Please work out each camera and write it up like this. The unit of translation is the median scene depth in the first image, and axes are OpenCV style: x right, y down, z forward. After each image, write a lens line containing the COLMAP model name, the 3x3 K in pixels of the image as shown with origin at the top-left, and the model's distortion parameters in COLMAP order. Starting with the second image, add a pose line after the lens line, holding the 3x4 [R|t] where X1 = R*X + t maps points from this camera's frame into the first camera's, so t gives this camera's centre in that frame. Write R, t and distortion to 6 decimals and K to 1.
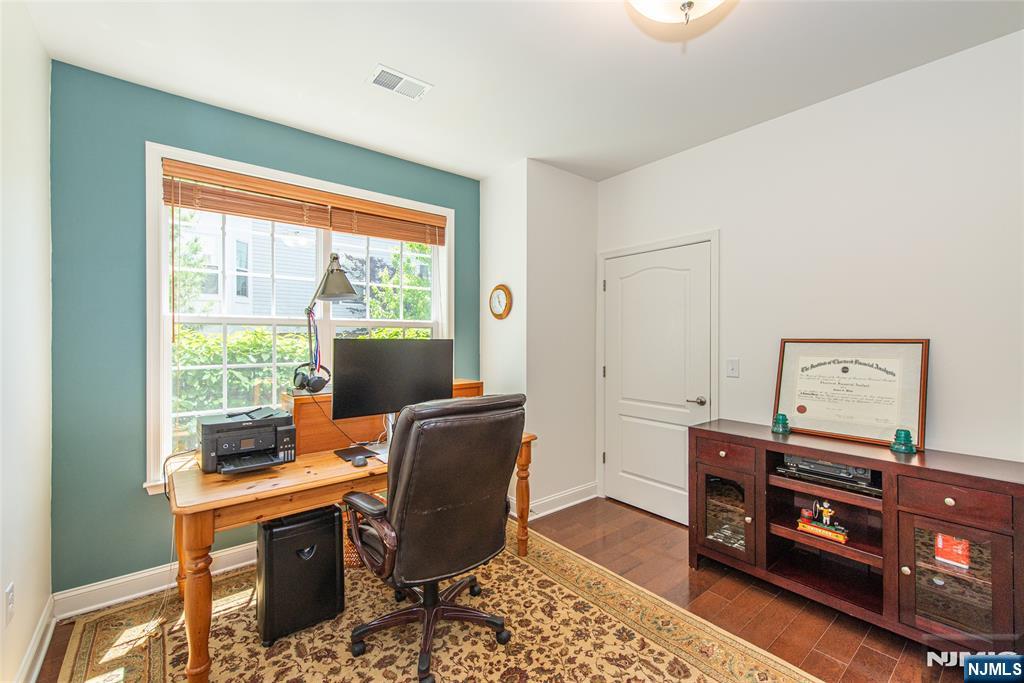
lens RADIAL K [[419.6, 0, 516.6], [0, 419.6, 339.4], [0, 0, 1]] dist [-0.001863, 0.000317]
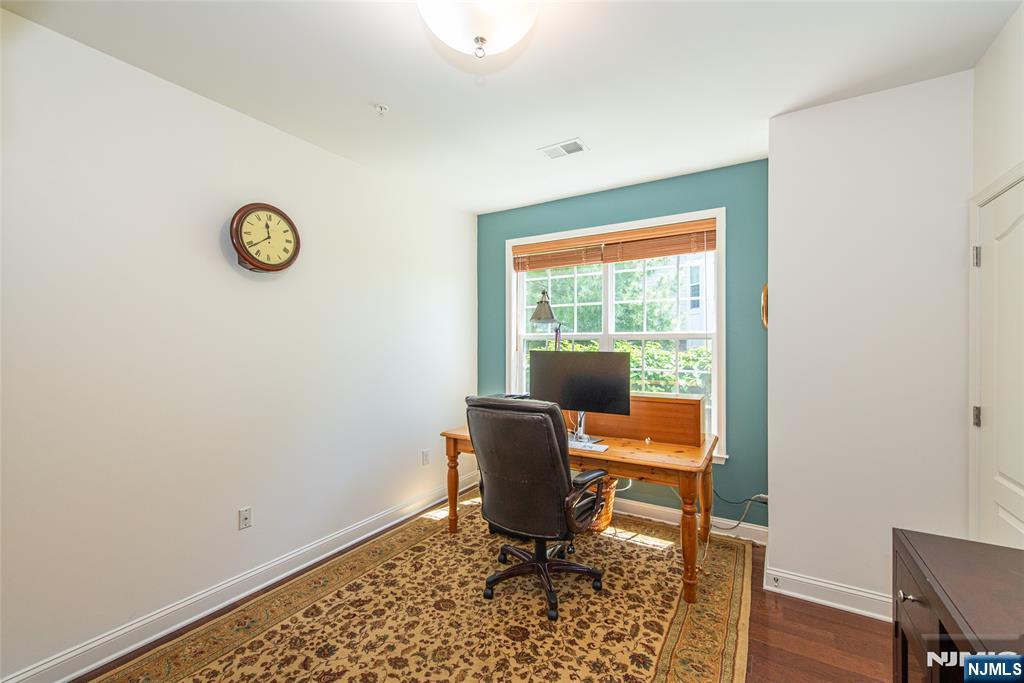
lens RADIAL K [[419.6, 0, 519.8], [0, 419.6, 342.3], [0, 0, 1]] dist [-0.001863, 0.000317]
pose [[0.341796, -0.003205, -0.939769, 0.860956], [-0.004137, 0.999979, -0.004916, -0.020154], [0.939765, 0.005568, 0.341776, 0.444813]]
